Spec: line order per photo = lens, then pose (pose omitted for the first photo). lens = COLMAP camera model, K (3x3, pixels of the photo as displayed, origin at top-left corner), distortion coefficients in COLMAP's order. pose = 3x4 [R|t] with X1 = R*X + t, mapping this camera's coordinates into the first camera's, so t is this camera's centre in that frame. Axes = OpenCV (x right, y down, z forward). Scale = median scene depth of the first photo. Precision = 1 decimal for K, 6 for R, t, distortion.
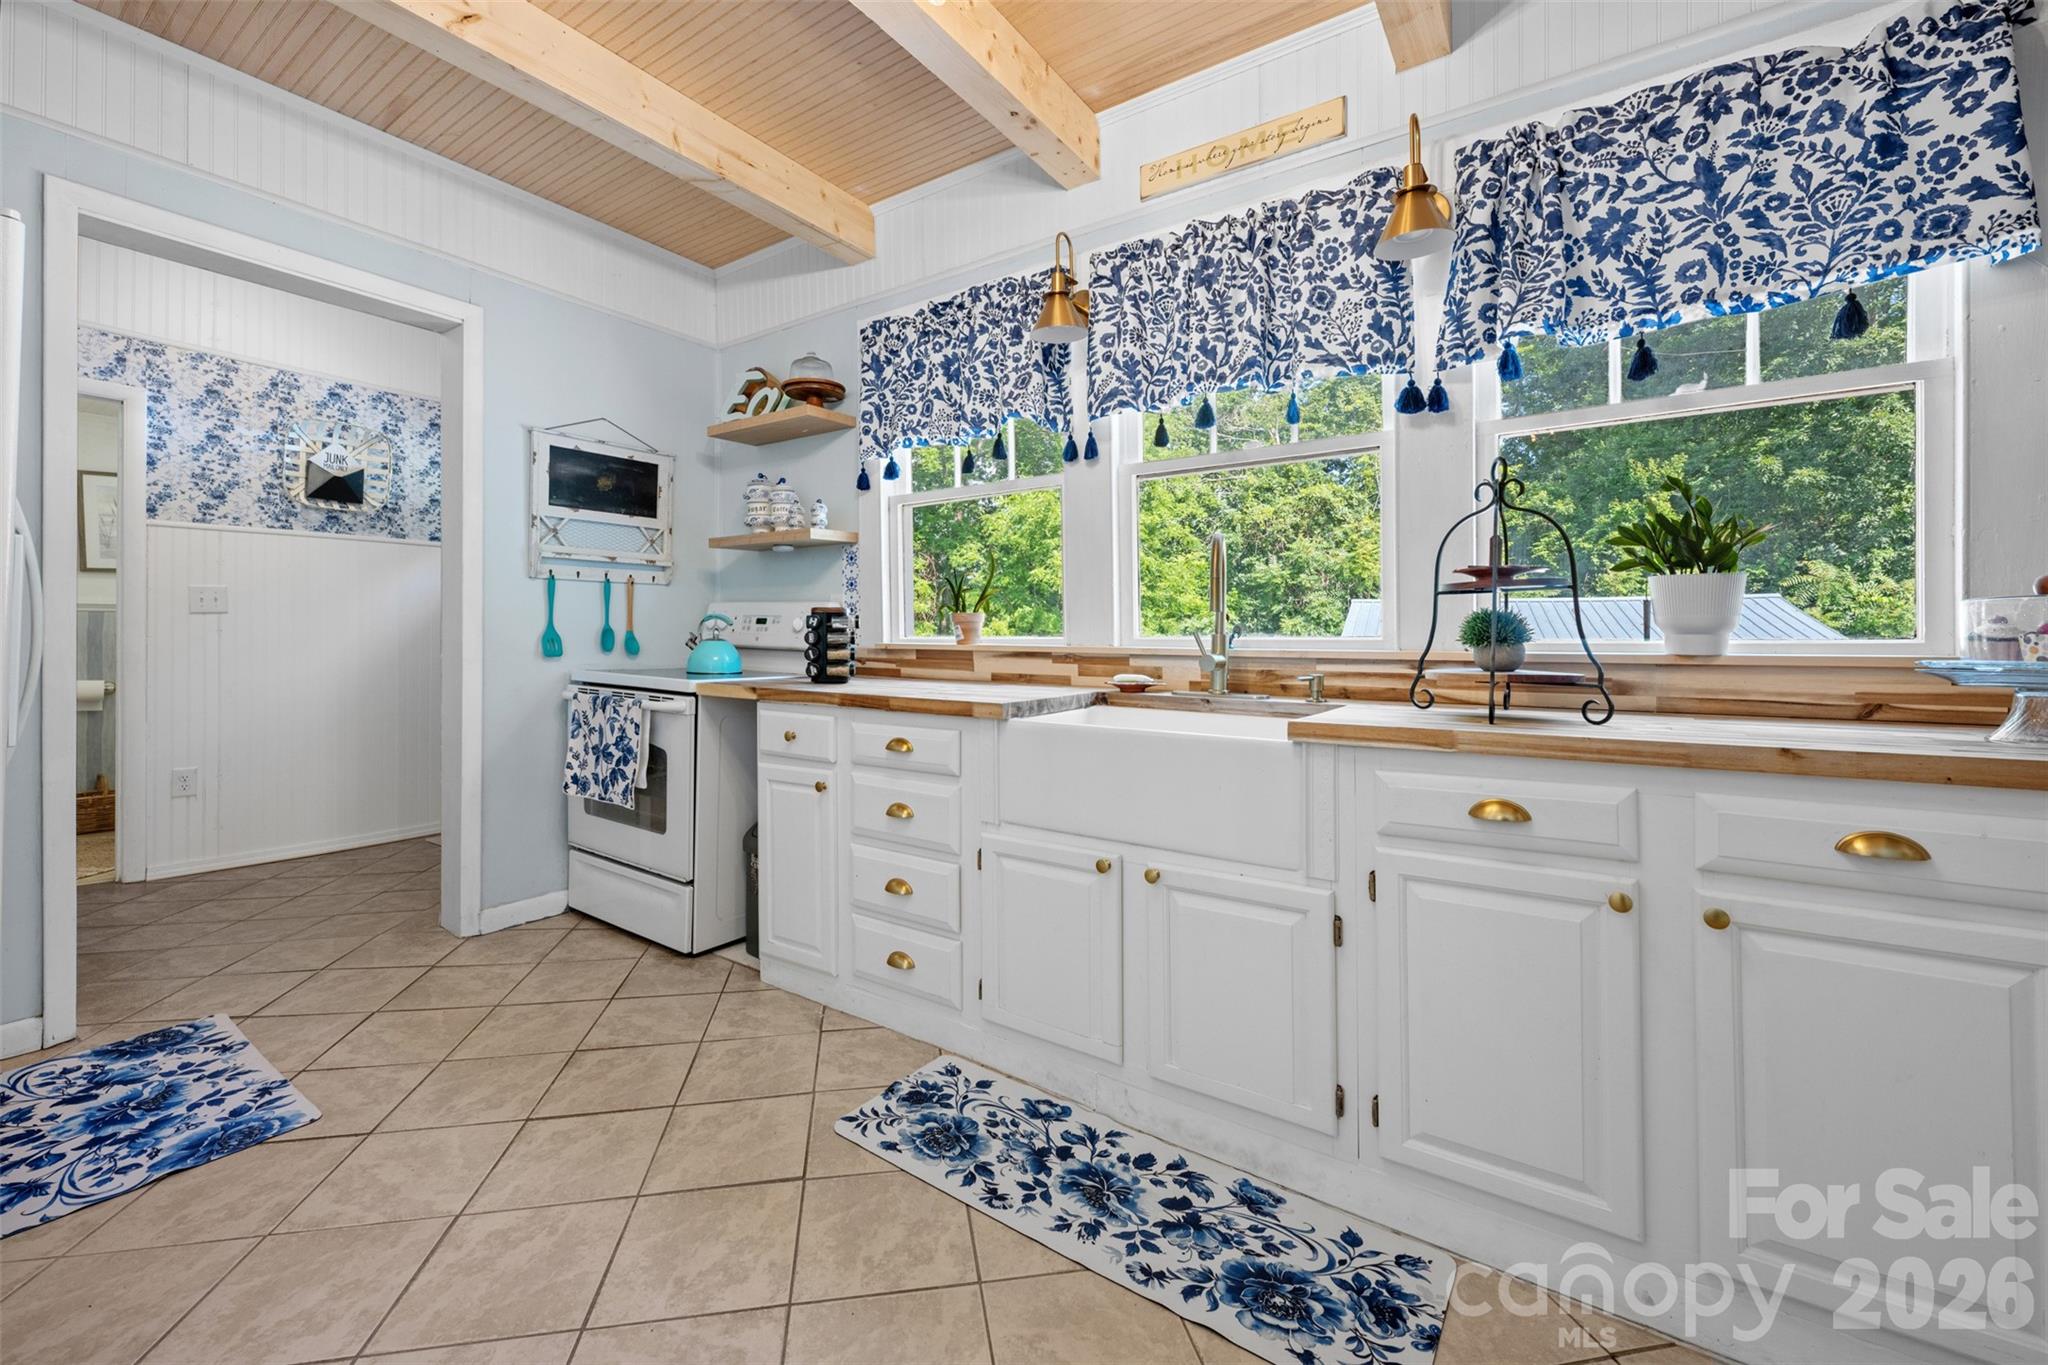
lens RADIAL K [[807.0, 0, 1028.3], [0, 807.0, 633.0], [0, 0, 1]] dist [-0.000493, 0.000017]
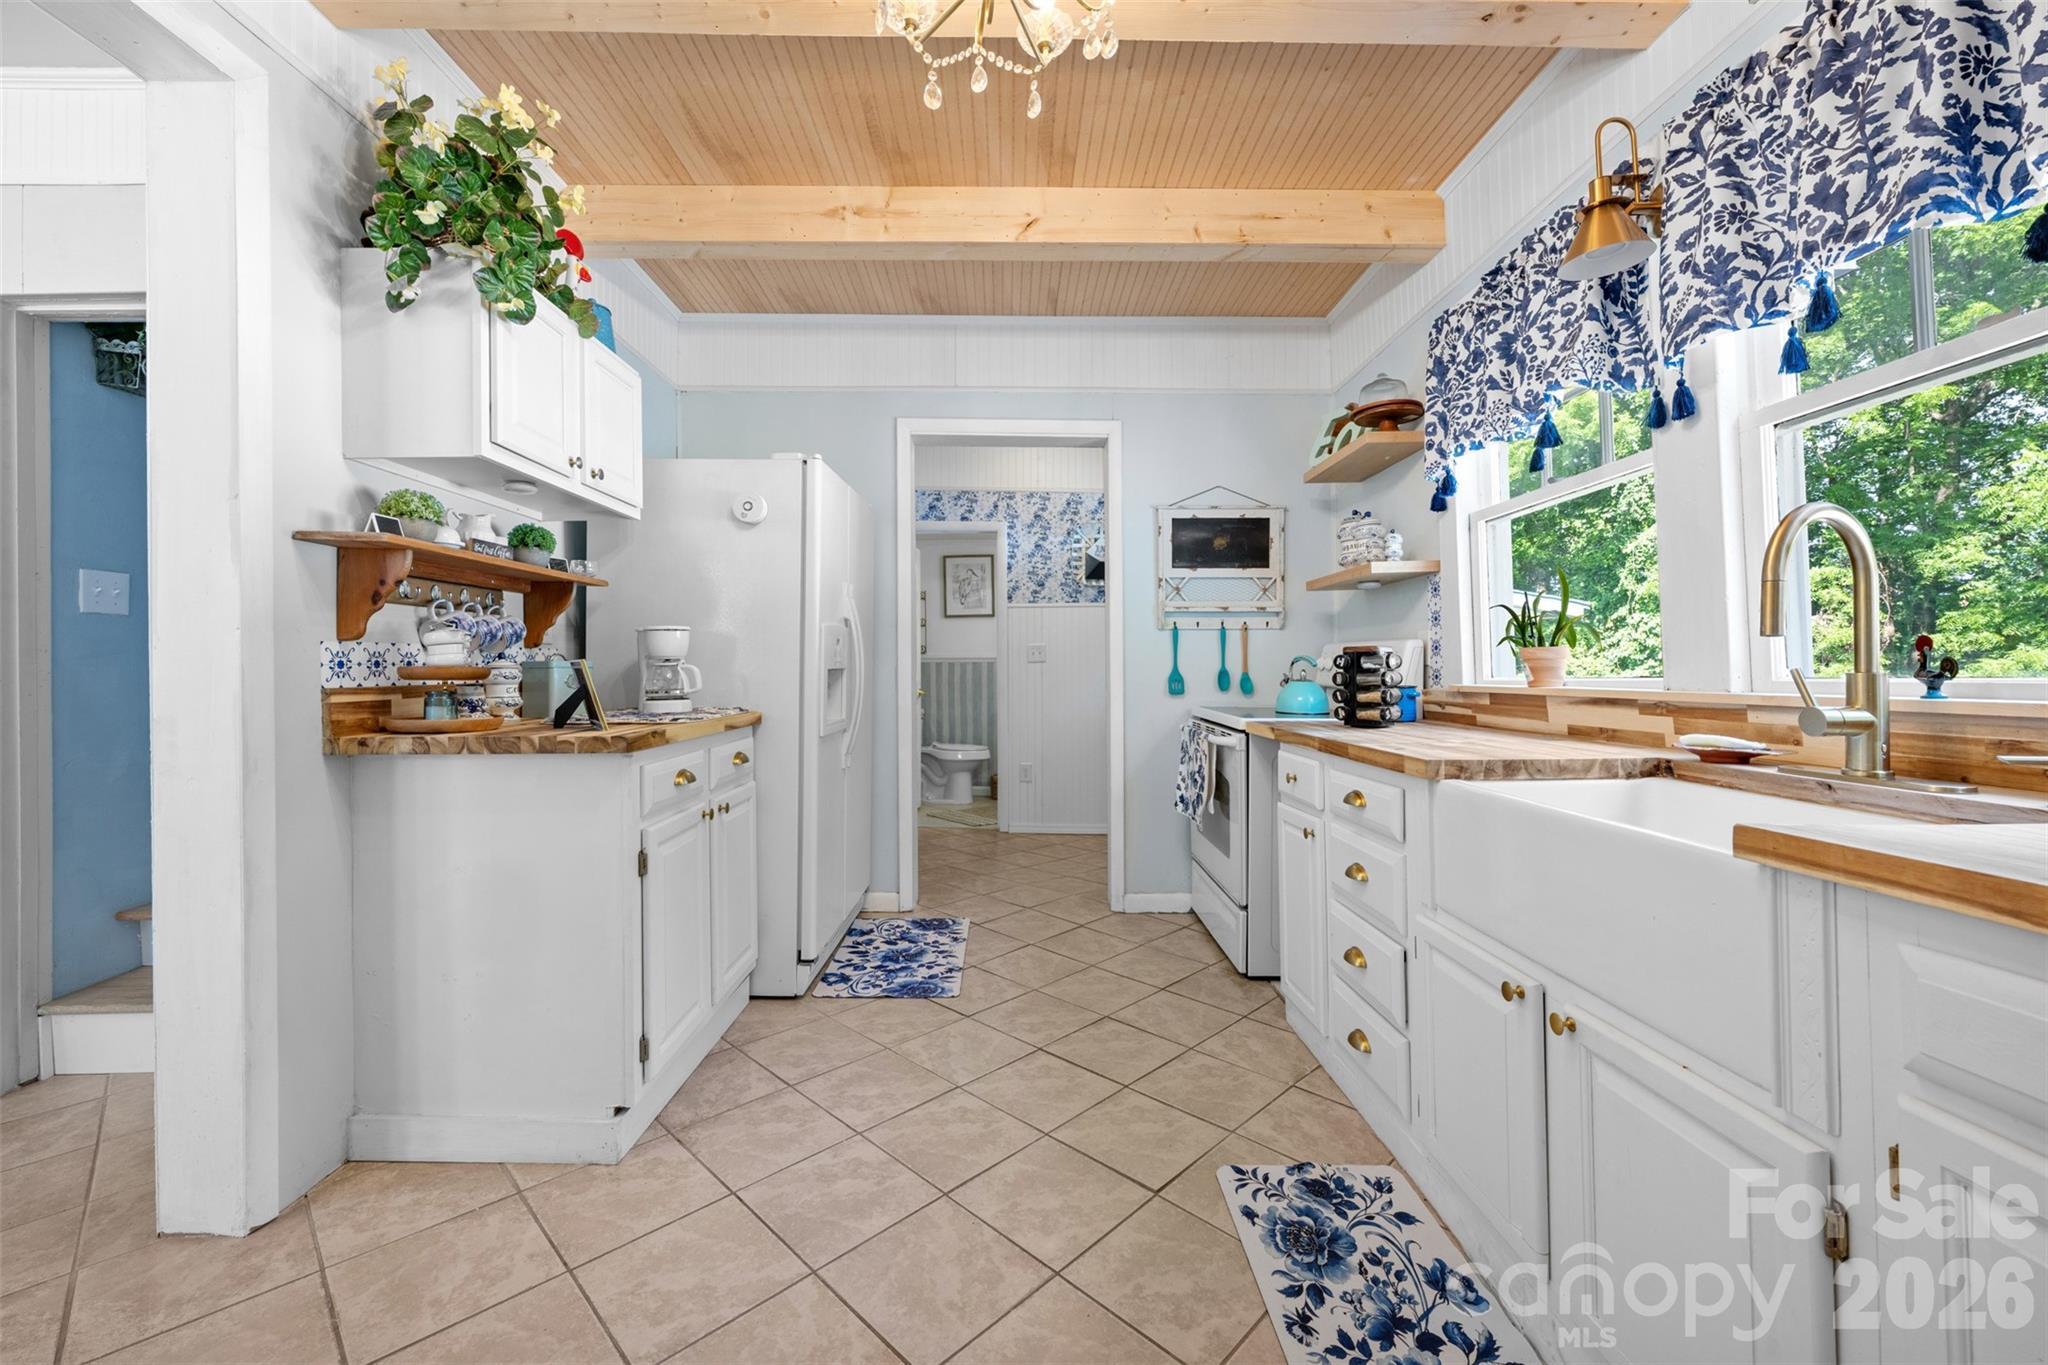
lens RADIAL K [[807.0, 0, 1044.6], [0, 807.0, 666.6], [0, 0, 1]] dist [-0.000493, 0.000017]
pose [[0.595110, -0.011684, -0.803559, 0.388356], [0.004746, 0.999928, -0.011024, 0.000074], [0.803630, 0.002746, 0.595123, 0.201976]]
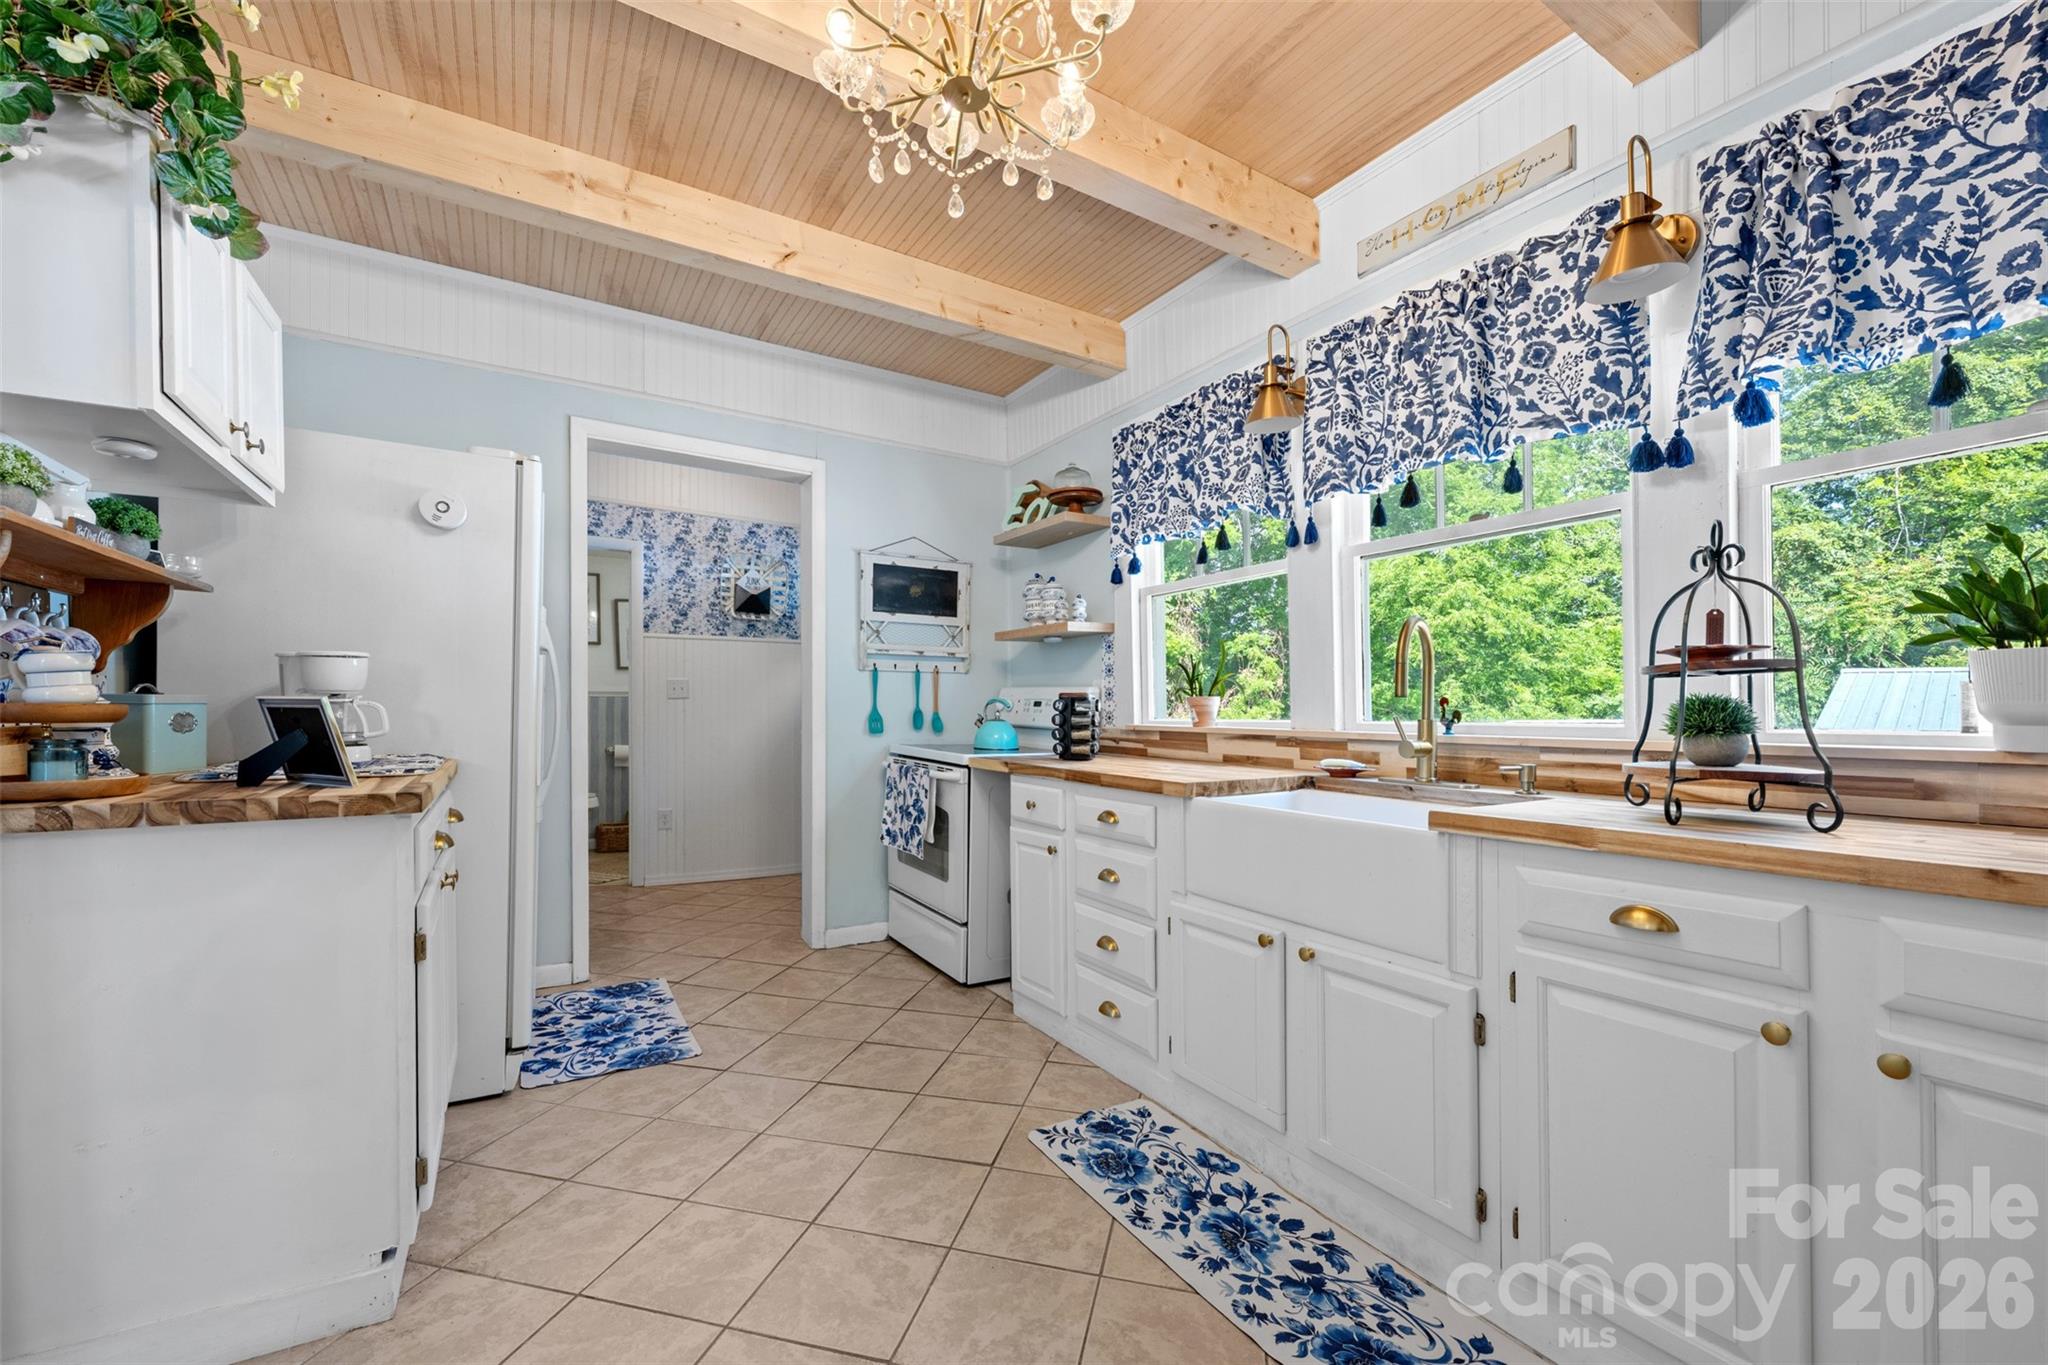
lens RADIAL K [[807.0, 0, 1052.4], [0, 807.0, 716.0], [0, 0, 1]] dist [-0.000493, 0.000017]
pose [[0.922625, 0.004027, -0.385677, 0.216900], [-0.001538, 0.999976, 0.006762, -0.009217], [0.385695, -0.005645, 0.922609, -0.067179]]
